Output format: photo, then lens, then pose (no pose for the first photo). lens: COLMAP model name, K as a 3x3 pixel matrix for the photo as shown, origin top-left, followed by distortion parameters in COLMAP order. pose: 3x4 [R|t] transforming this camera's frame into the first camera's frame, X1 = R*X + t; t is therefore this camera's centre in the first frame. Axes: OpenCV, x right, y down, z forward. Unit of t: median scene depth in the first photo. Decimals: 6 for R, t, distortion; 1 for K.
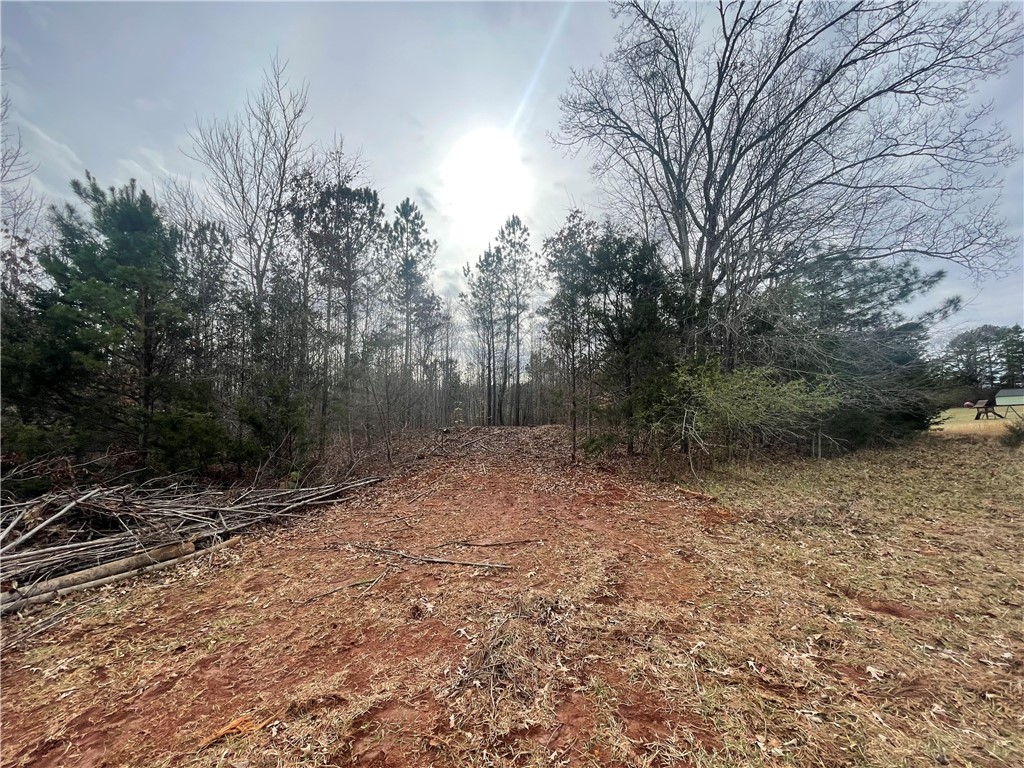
lens RADIAL K [[406.8, 0, 507.2], [0, 406.8, 387.6], [0, 0, 1]] dist [-0.002043, -0.000235]
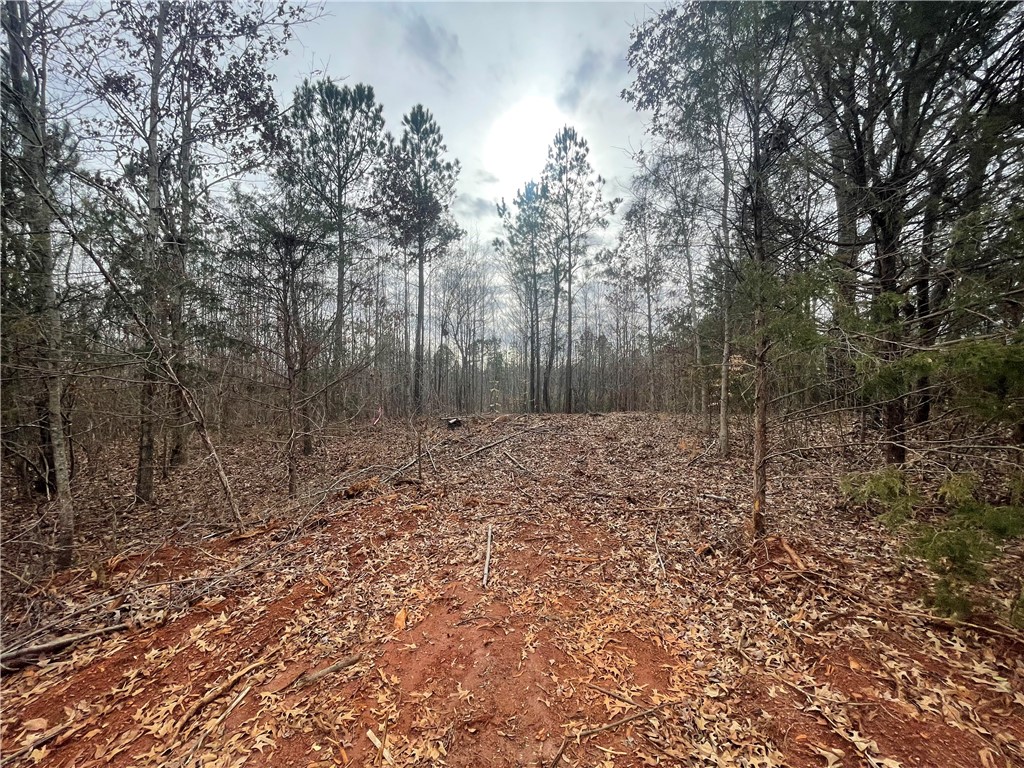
lens RADIAL K [[406.8, 0, 507.2], [0, 406.8, 387.6], [0, 0, 1]] dist [-0.002043, -0.000235]
pose [[0.992924, 0.000184, -0.118750, 0.000513], [0.004439, 0.999242, 0.038668, 0.018684], [0.118667, -0.038921, 0.992171, 0.246173]]
